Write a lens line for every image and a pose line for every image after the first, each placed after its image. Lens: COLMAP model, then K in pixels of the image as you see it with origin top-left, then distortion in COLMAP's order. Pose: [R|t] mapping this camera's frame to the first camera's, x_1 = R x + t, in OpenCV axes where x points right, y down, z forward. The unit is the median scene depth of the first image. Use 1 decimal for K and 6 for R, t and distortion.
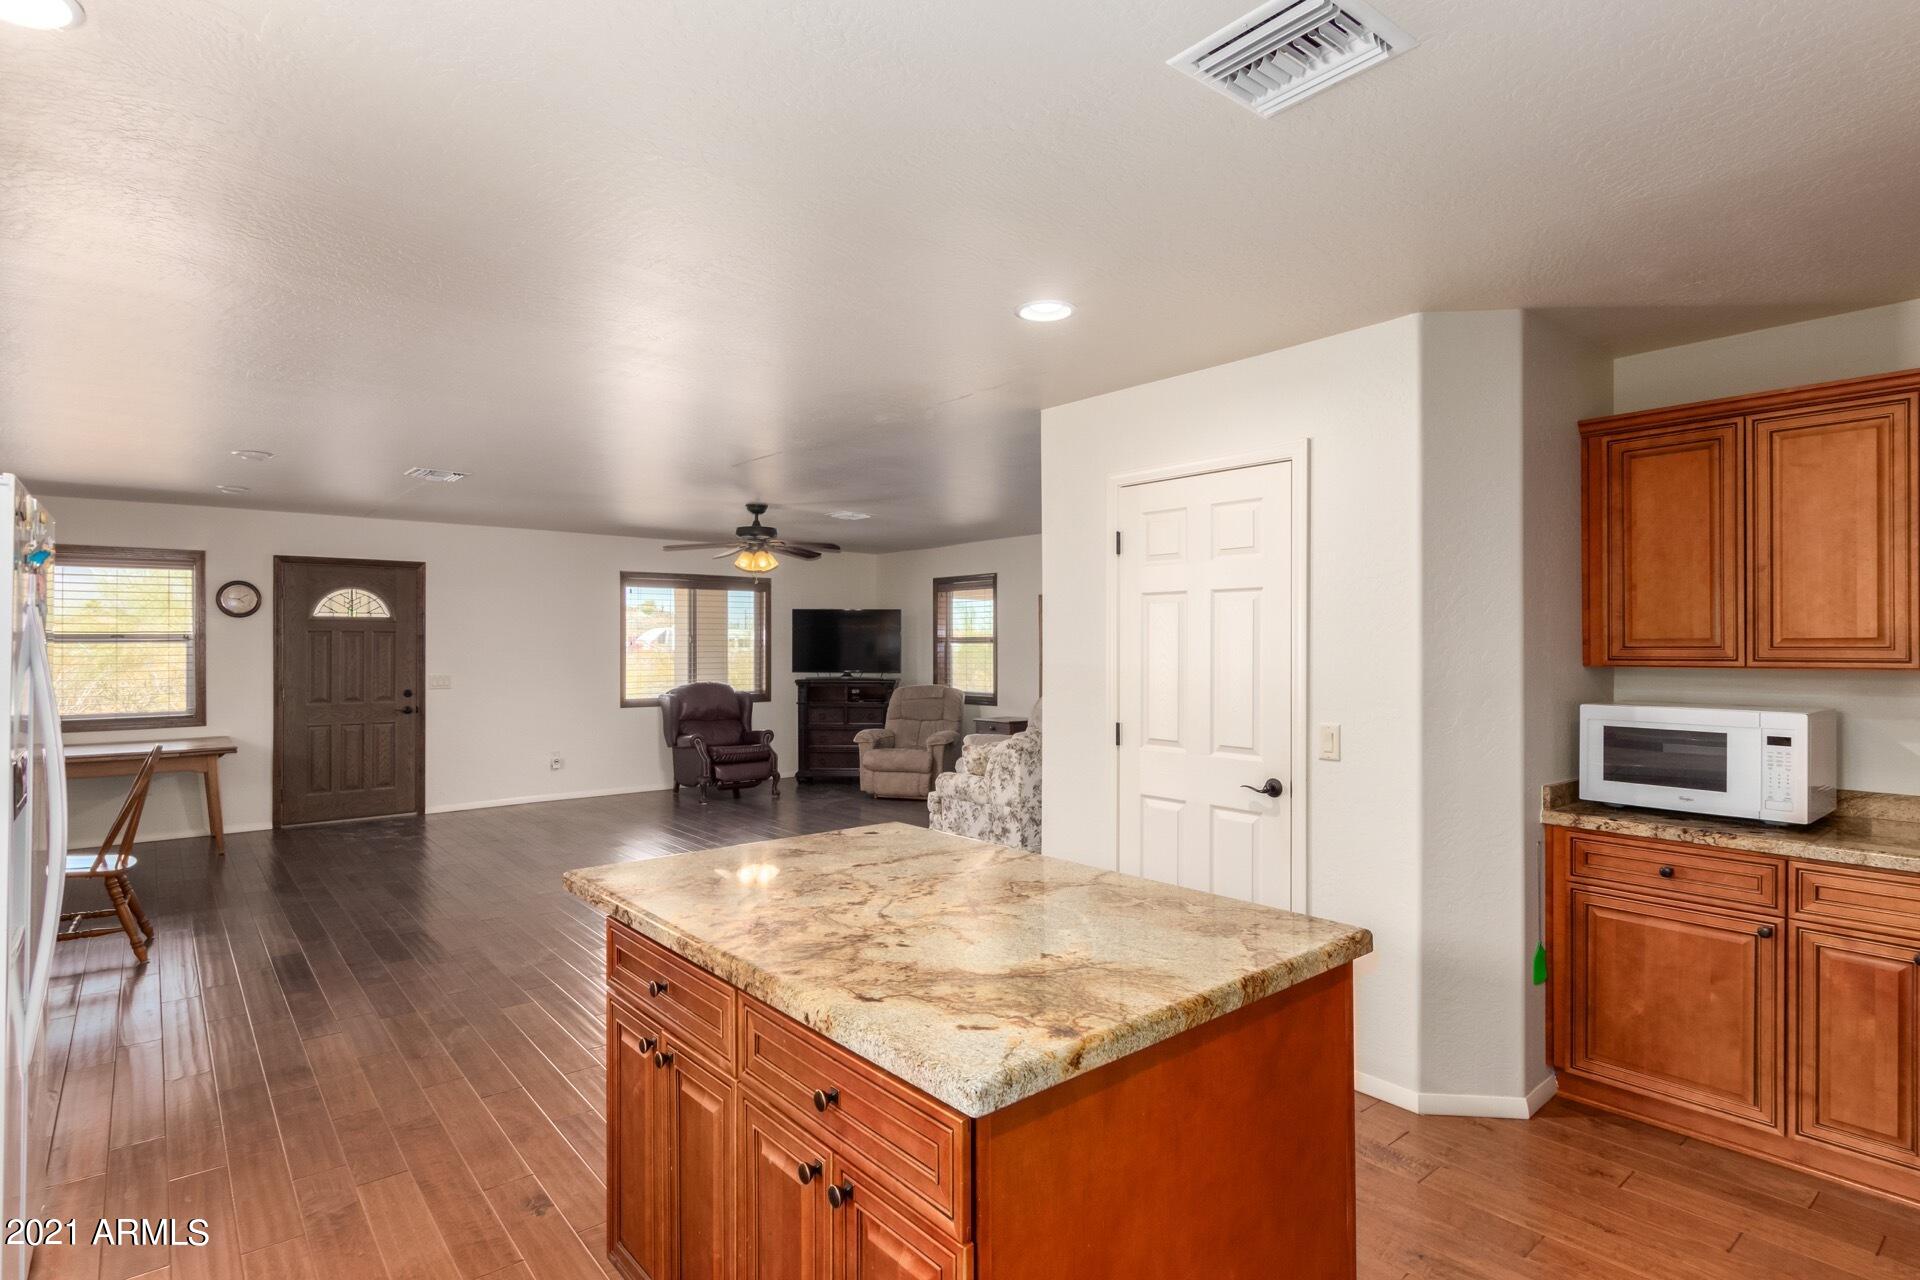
lens RADIAL K [[978.8, 0, 955.5], [0, 978.8, 639.8], [0, 0, 1]] dist [-0.000269, 0.000307]
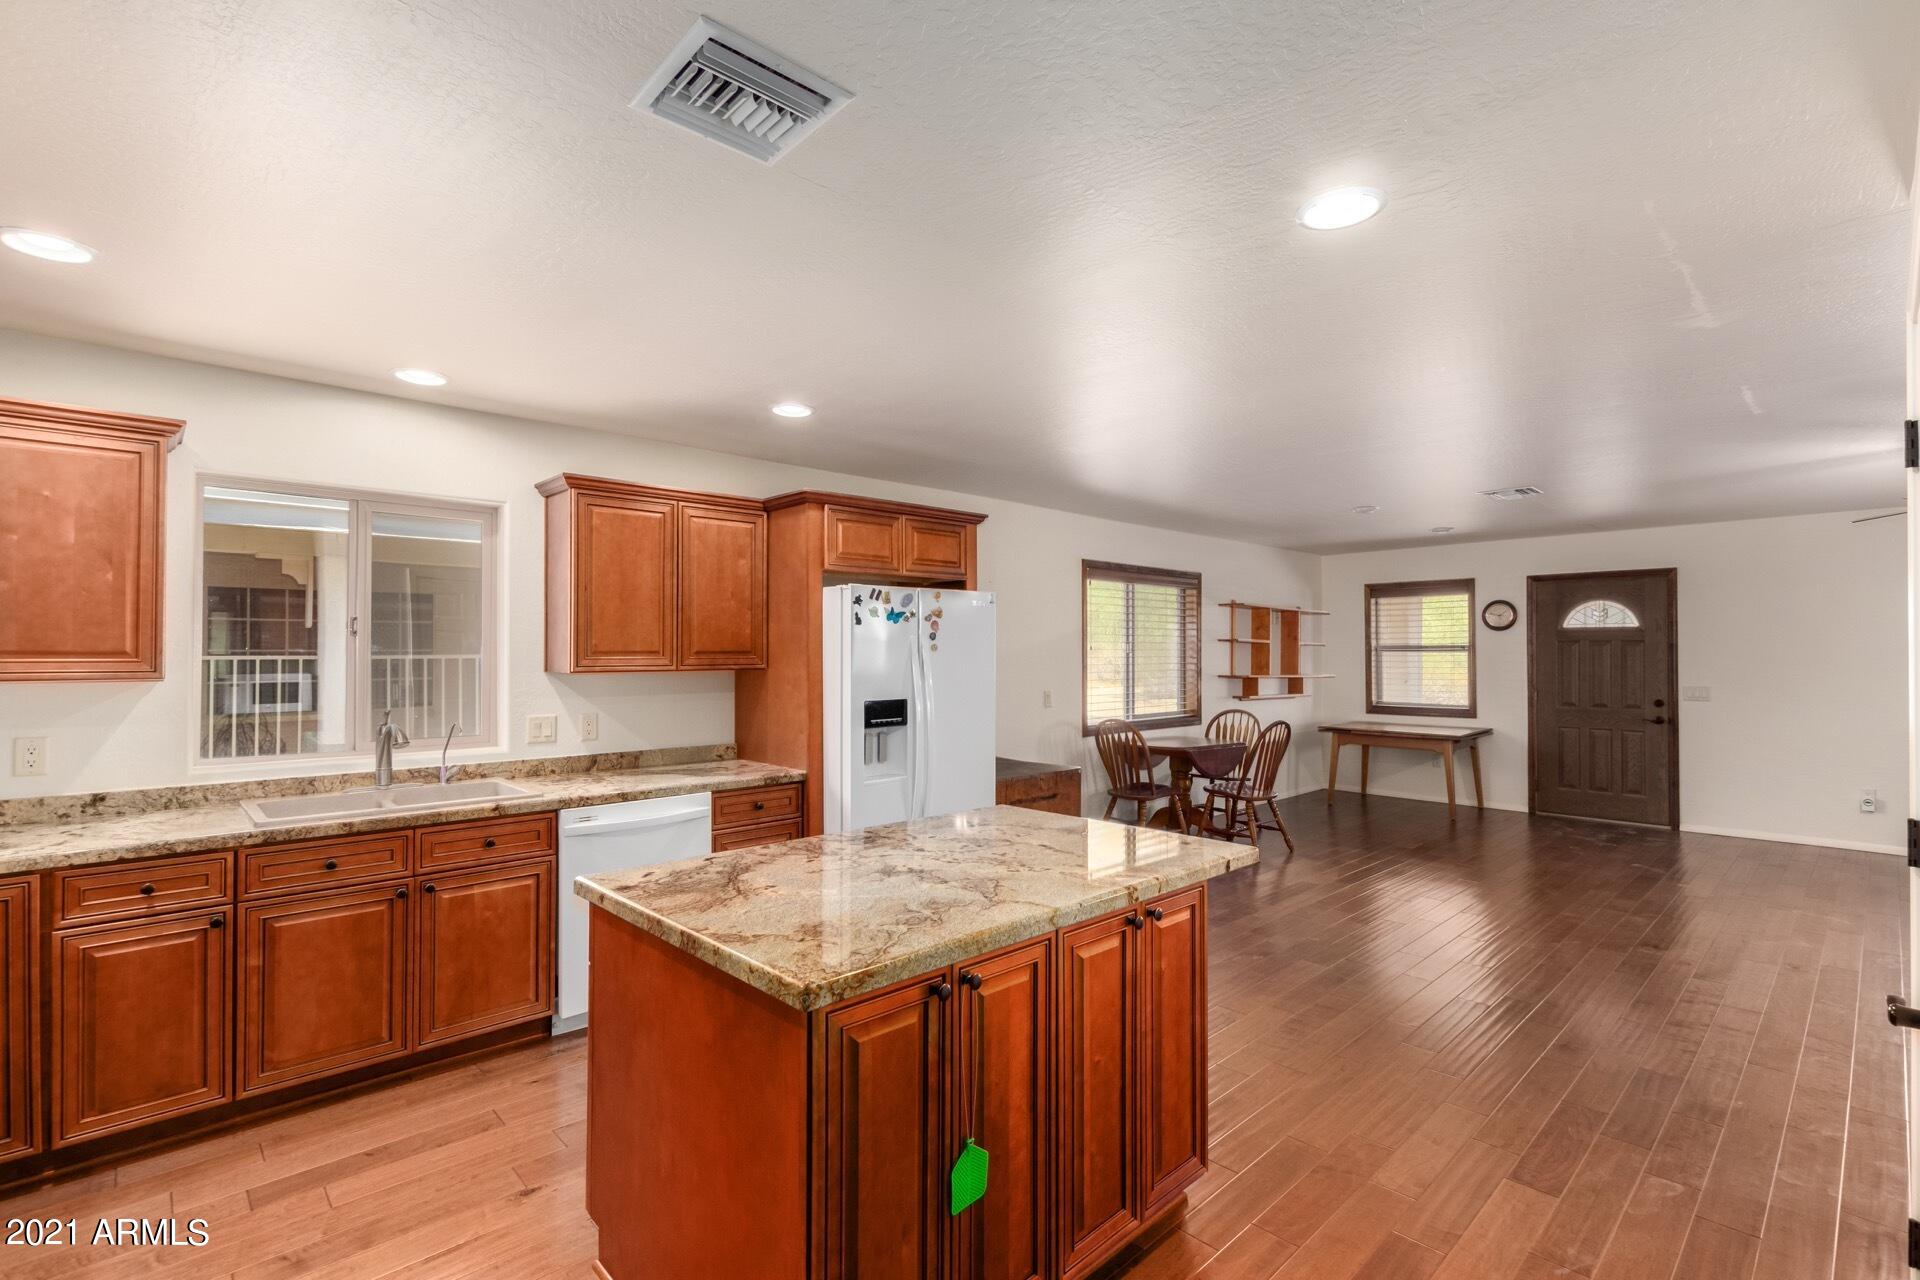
lens RADIAL K [[877.0, 0, 957.8], [0, 877.0, 646.0], [0, 0, 1]] dist [-0.005964, -0.000100]
pose [[0.065863, -0.007065, -0.997804, 0.291831], [0.003898, 0.999969, -0.006823, 0.000821], [0.997821, -0.003440, 0.065889, 0.263213]]
